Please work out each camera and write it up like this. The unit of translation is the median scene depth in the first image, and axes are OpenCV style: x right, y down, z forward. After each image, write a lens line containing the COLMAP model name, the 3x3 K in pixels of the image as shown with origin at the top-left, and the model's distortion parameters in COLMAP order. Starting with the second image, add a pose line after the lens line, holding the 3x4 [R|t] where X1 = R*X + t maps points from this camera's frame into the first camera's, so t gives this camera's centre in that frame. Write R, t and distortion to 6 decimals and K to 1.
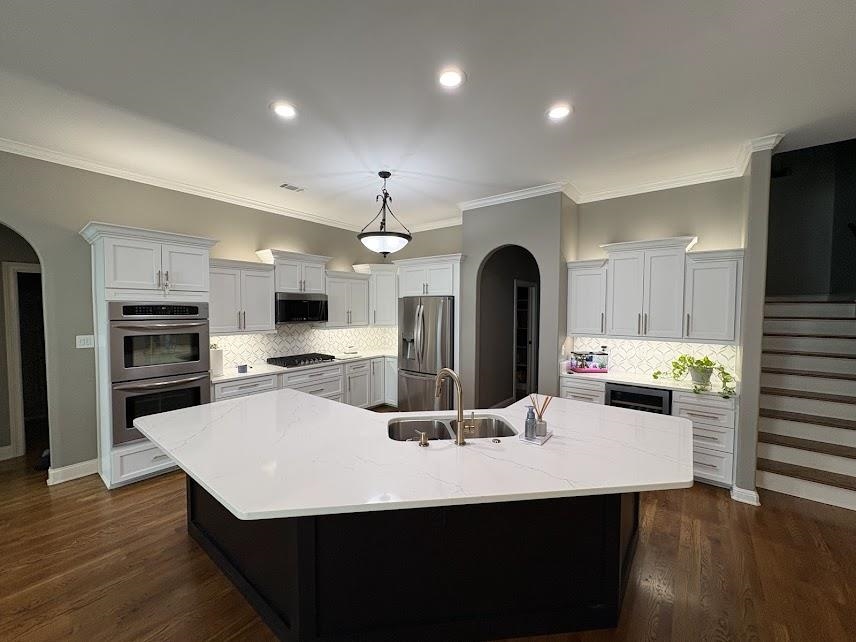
lens RADIAL K [[340.8, 0, 425.1], [0, 340.8, 321.8], [0, 0, 1]] dist [0.002241, 0.000348]
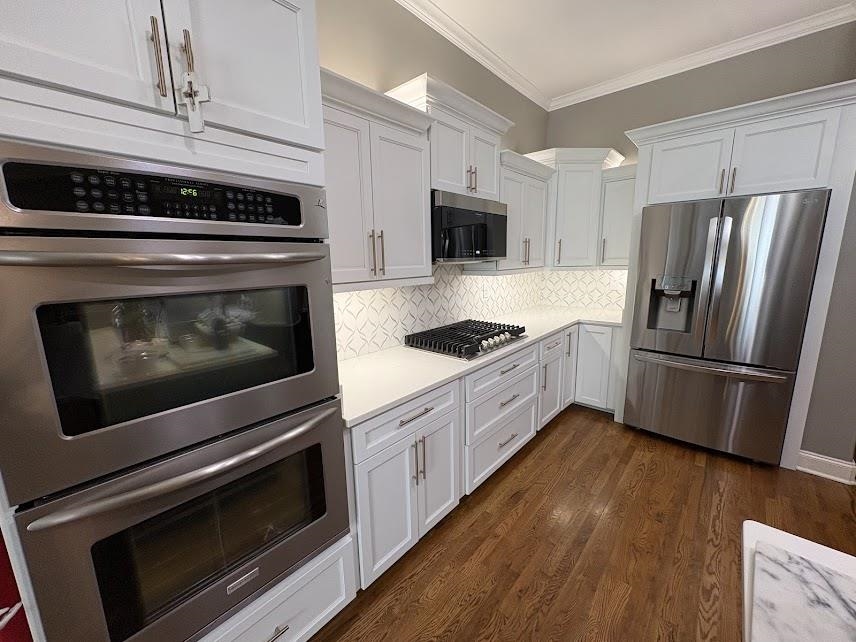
lens RADIAL K [[340.8, 0, 430.3], [0, 340.8, 321.1], [0, 0, 1]] dist [0.002241, 0.000348]
pose [[0.999121, -0.012812, -0.039916, -0.415621], [0.018413, 0.989513, 0.143264, 0.017583], [0.037662, -0.143873, 0.988879, 0.532296]]
